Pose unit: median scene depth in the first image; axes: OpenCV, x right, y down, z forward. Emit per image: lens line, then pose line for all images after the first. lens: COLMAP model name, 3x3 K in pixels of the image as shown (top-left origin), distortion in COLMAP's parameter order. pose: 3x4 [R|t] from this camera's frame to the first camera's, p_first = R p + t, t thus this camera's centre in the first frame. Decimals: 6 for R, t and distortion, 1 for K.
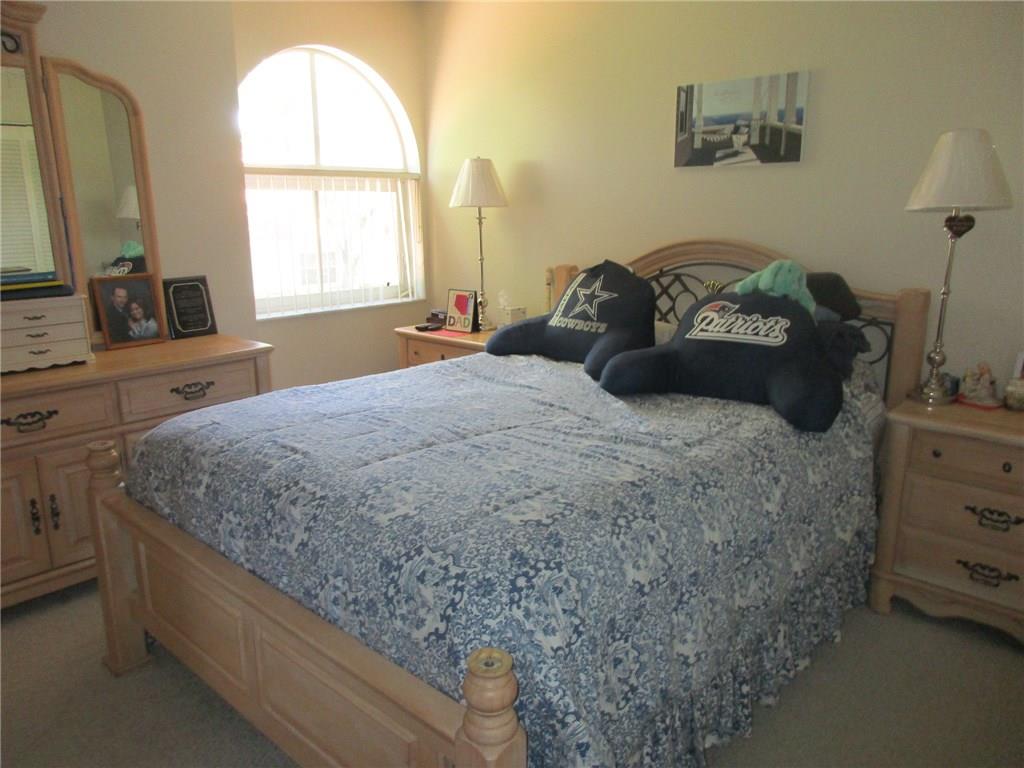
lens RADIAL K [[781.3, 0, 512.0], [0, 781.3, 384.0], [0, 0, 1]] dist [-0.020841, 0.002788]
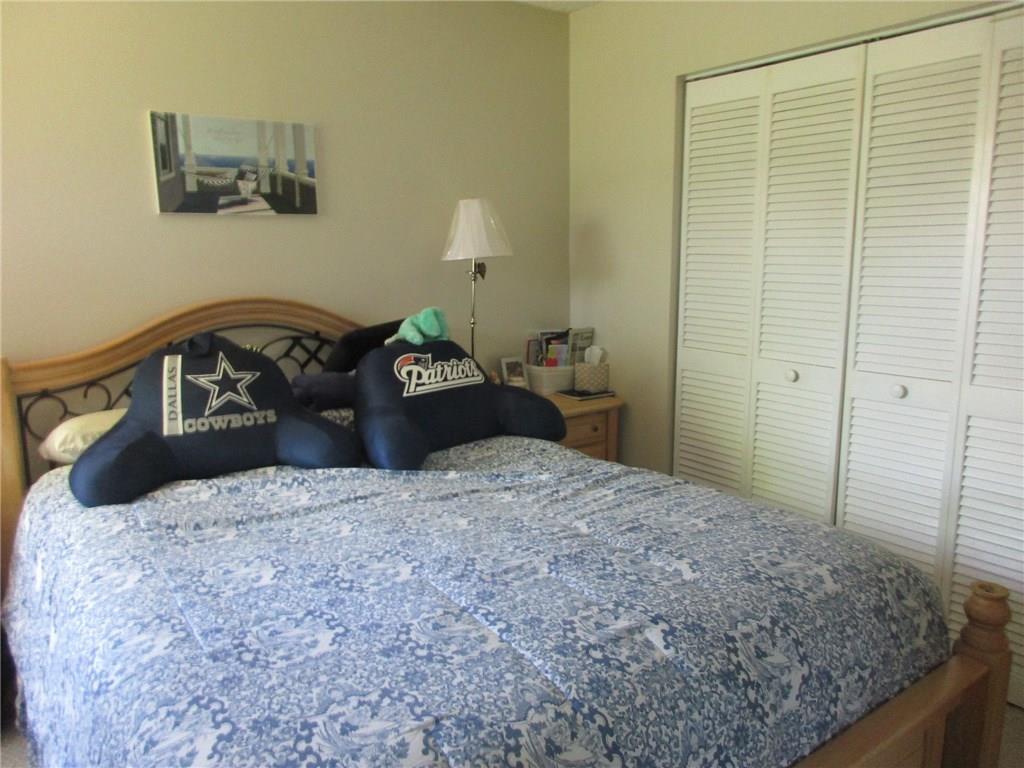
lens RADIAL K [[765.6, 0, 512.0], [0, 765.6, 384.0], [0, 0, 1]] dist [-0.003005, -0.000394]
pose [[0.170659, -0.175958, 0.969492, -0.582577], [0.228469, 0.964177, 0.134776, -0.150439], [-0.958476, 0.198498, 0.204747, 0.600540]]
